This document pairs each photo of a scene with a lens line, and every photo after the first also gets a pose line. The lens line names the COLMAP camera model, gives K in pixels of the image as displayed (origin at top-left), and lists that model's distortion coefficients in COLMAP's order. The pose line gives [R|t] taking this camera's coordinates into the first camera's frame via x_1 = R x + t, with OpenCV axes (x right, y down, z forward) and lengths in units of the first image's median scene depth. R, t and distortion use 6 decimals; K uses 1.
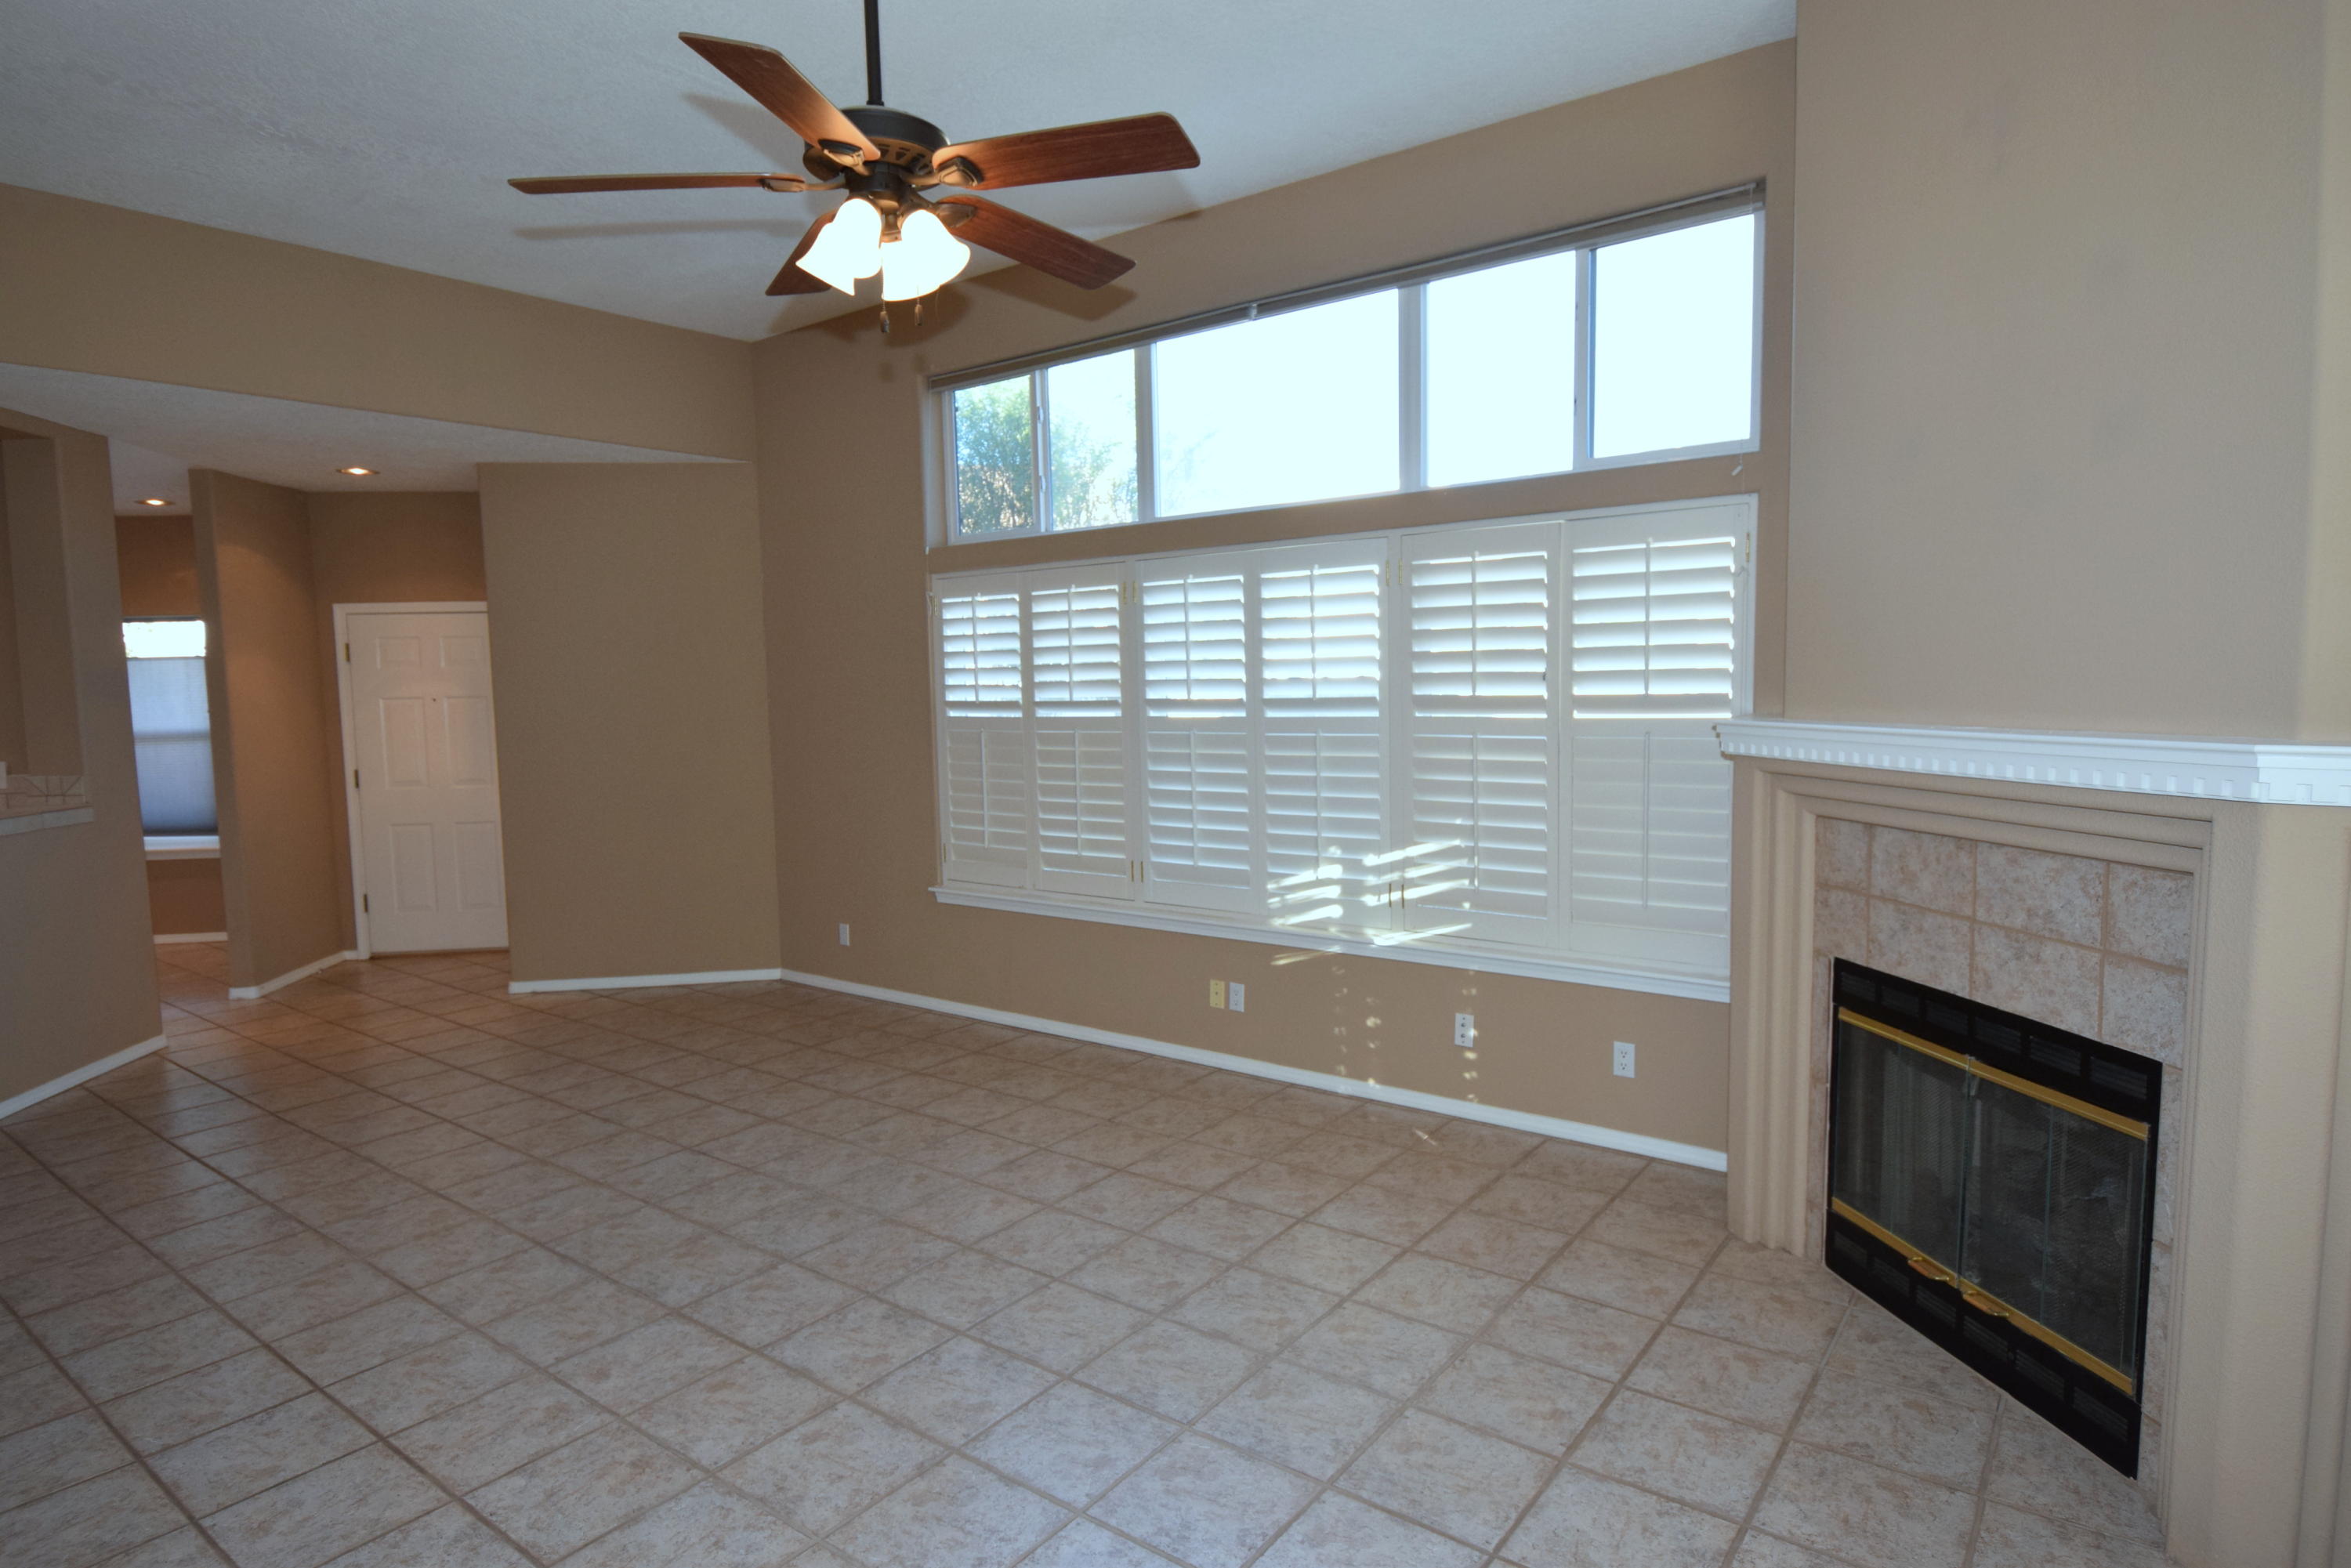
lens RADIAL K [[1283.2, 0, 1170.2], [0, 1283.2, 788.5], [0, 0, 1]] dist [0.017808, -0.025694]
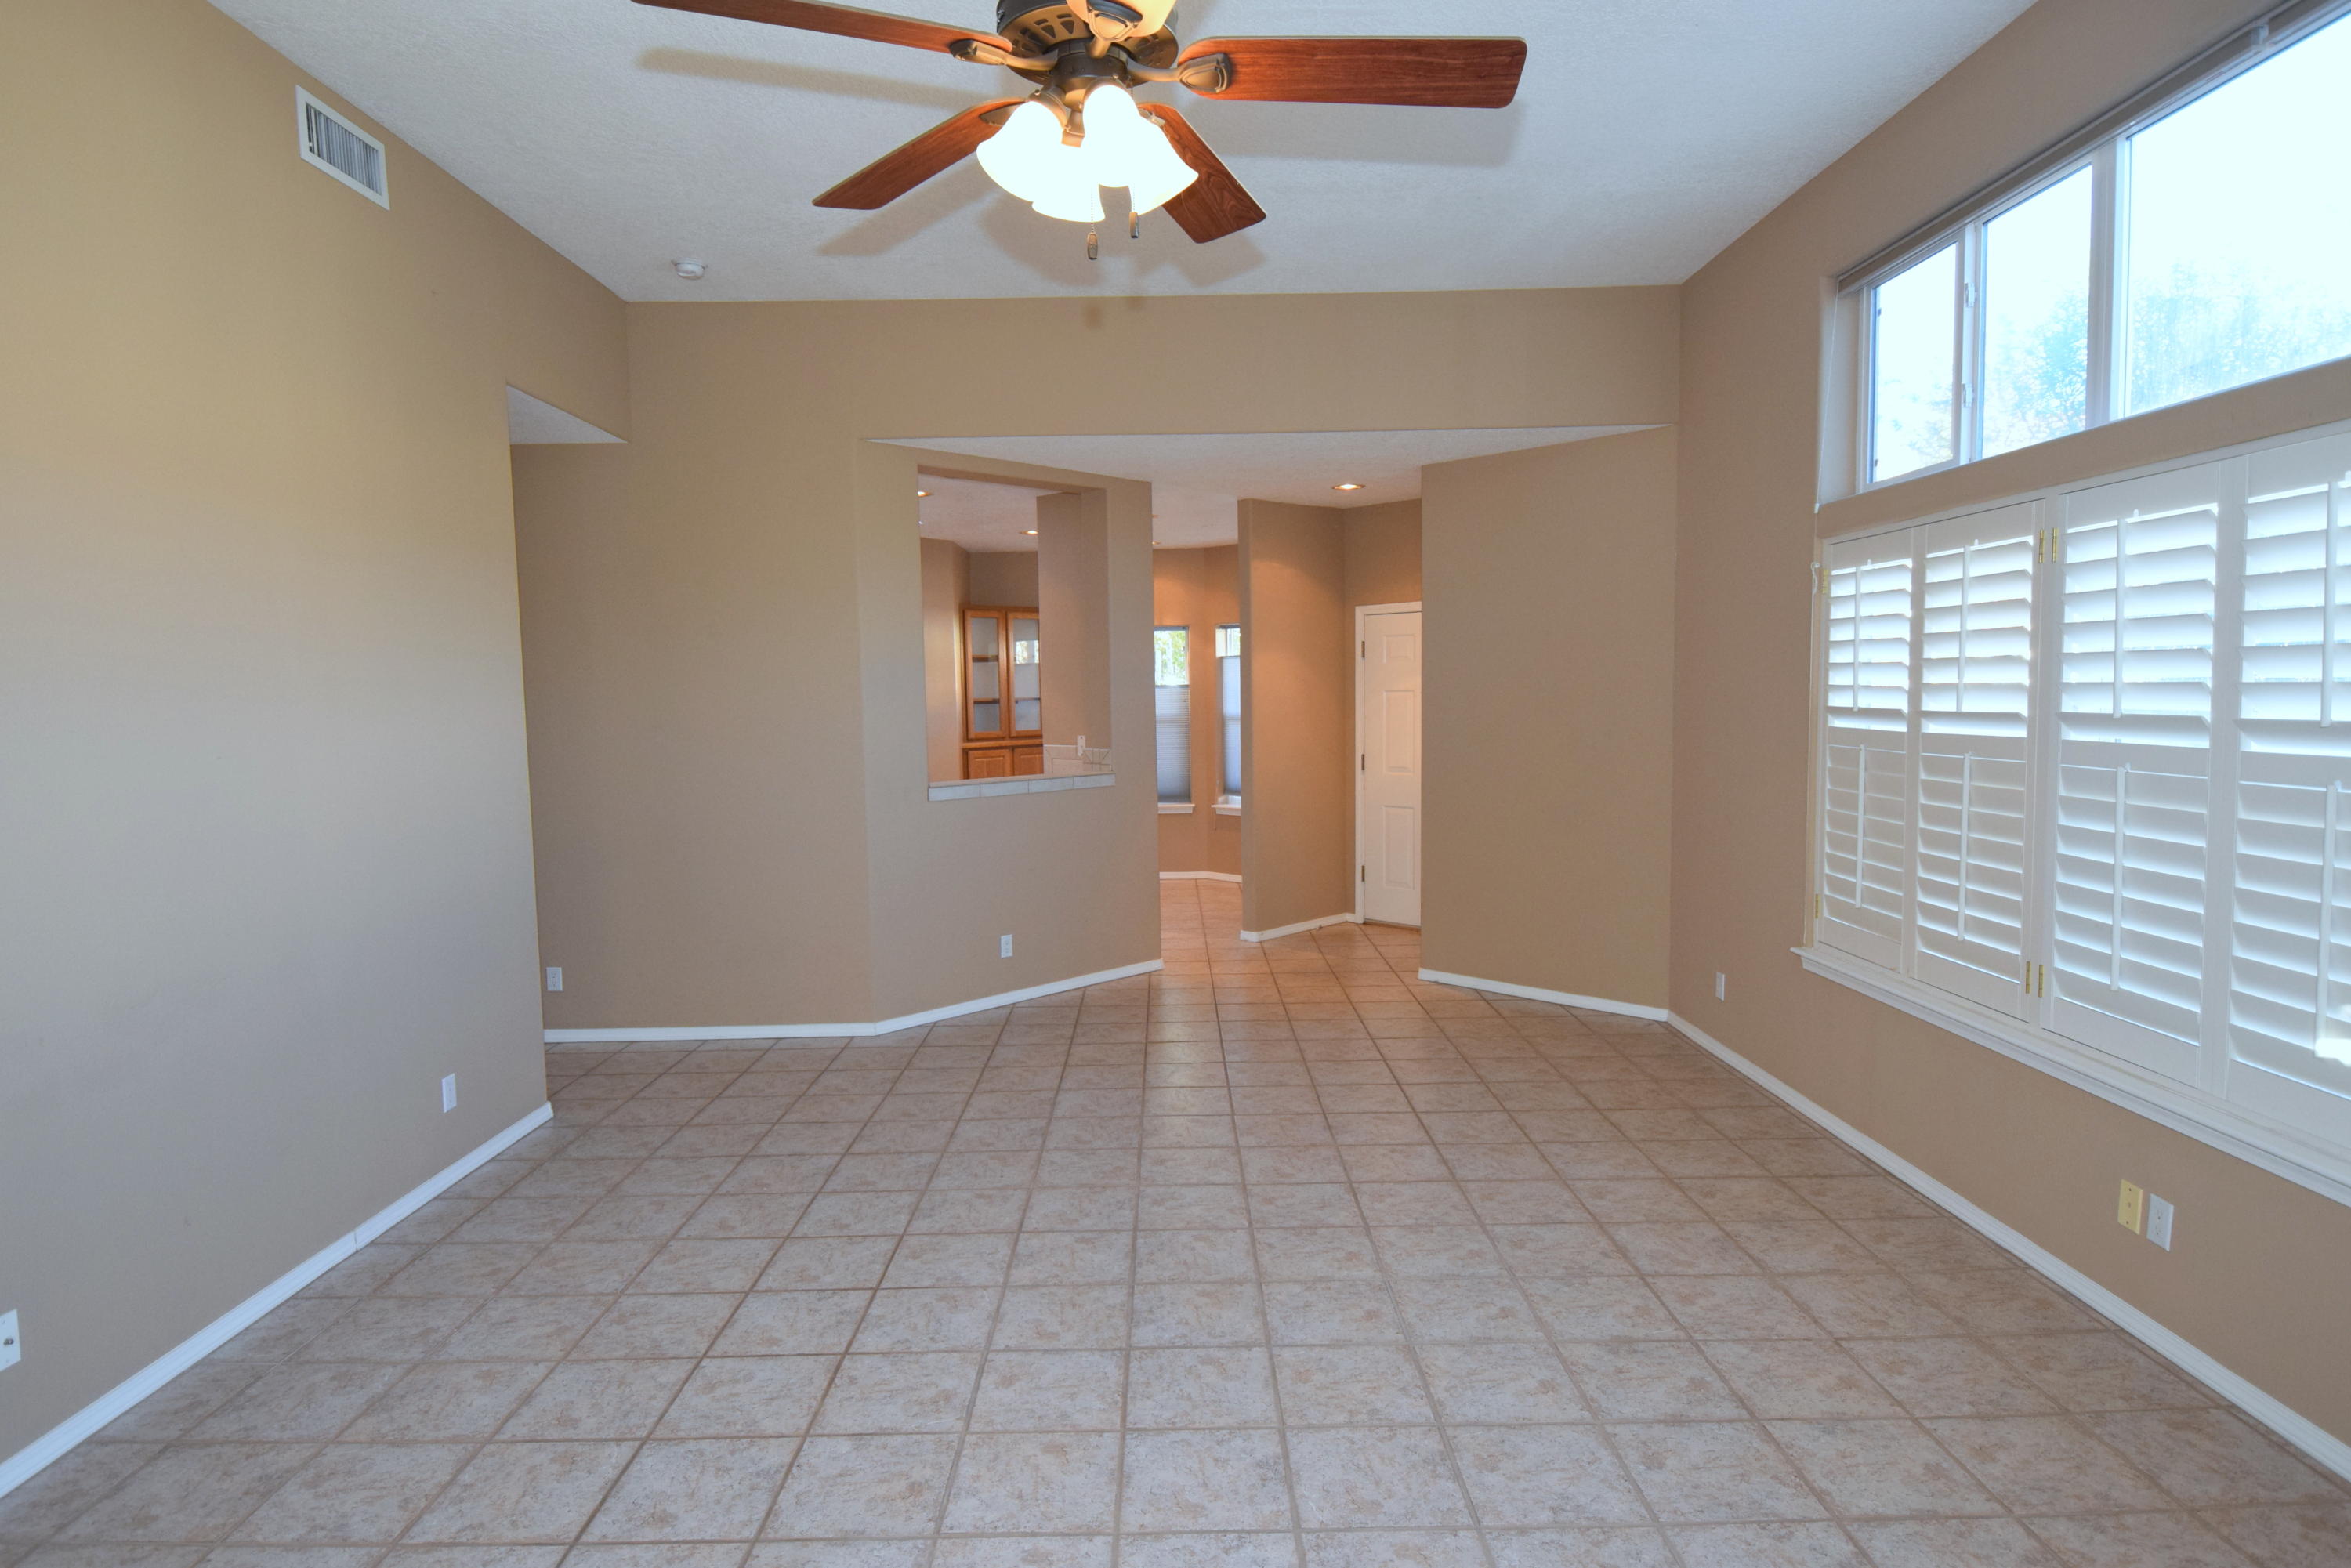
lens RADIAL K [[1283.2, 0, 1170.2], [0, 1283.2, 788.5], [0, 0, 1]] dist [0.017808, -0.025694]
pose [[0.607409, 0.072700, -0.791056, 0.241647], [-0.064085, 0.997042, 0.042423, -0.033845], [0.791800, 0.024927, 0.610271, 0.293062]]
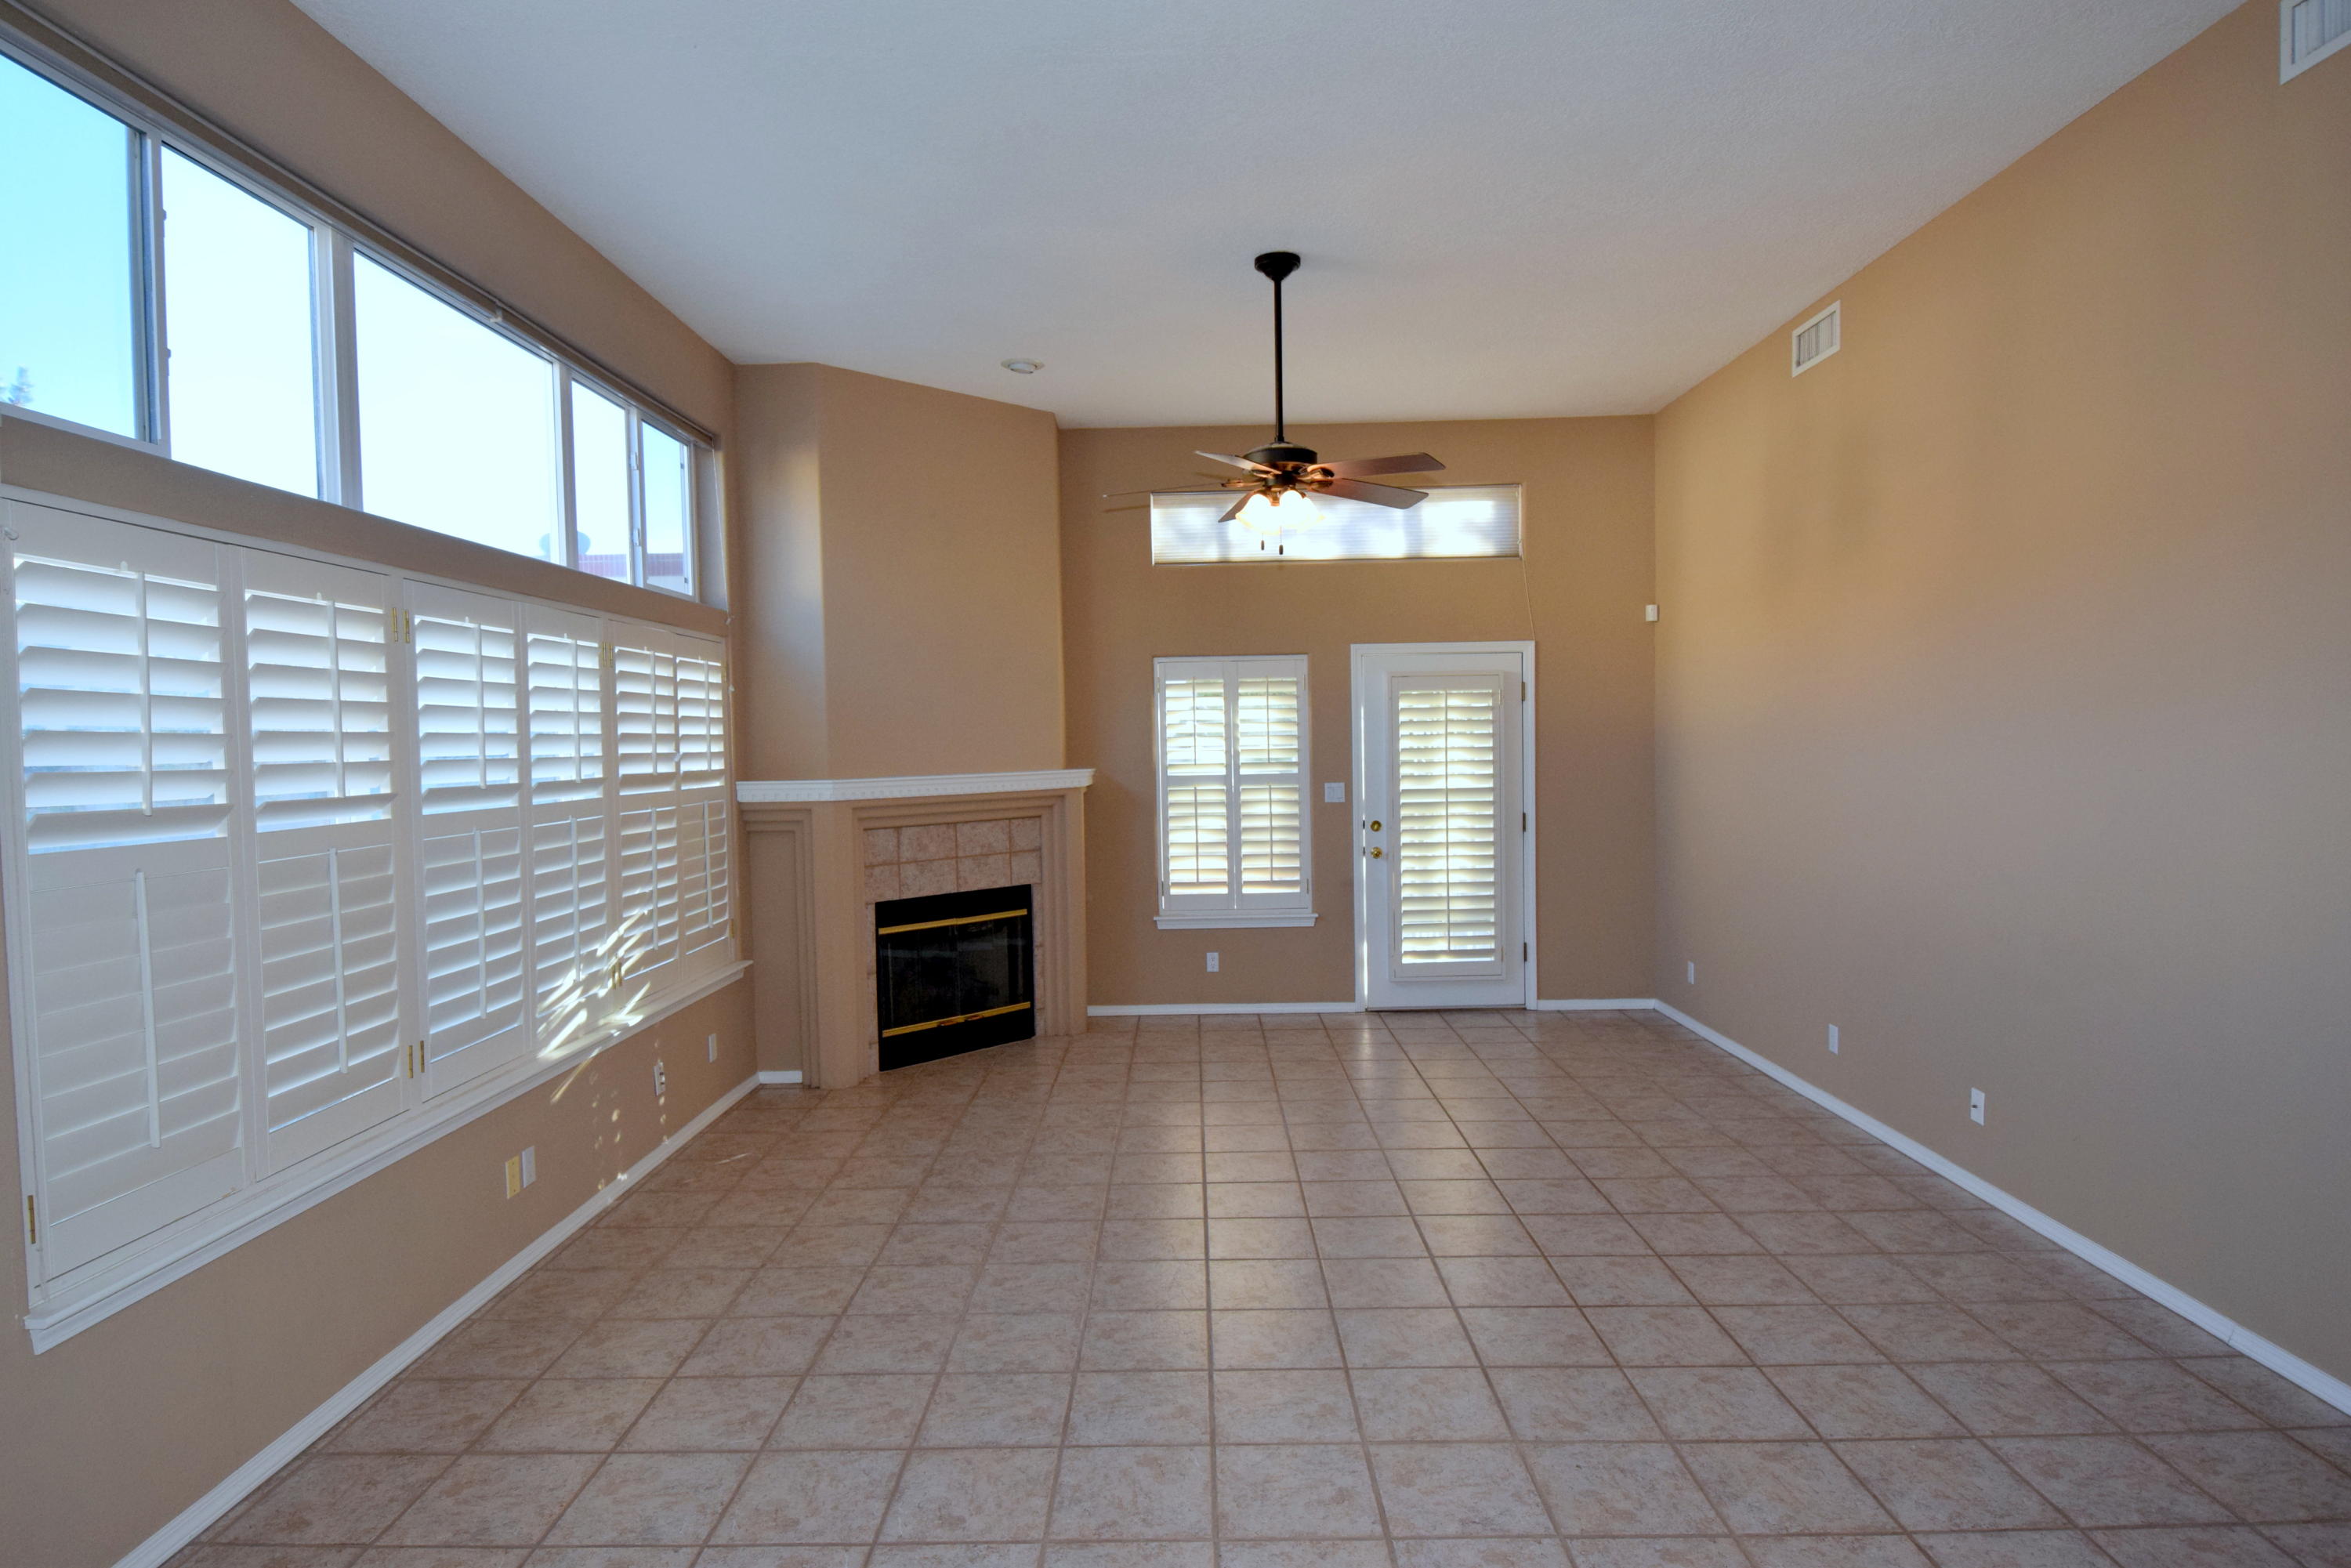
lens RADIAL K [[1283.2, 0, 1170.2], [0, 1283.2, 788.5], [0, 0, 1]] dist [0.017808, -0.025694]
pose [[-0.593026, 0.000511, 0.805183, -0.857768], [0.098873, 0.992478, 0.072191, -0.087686], [-0.799090, 0.122422, -0.588616, 1.192164]]
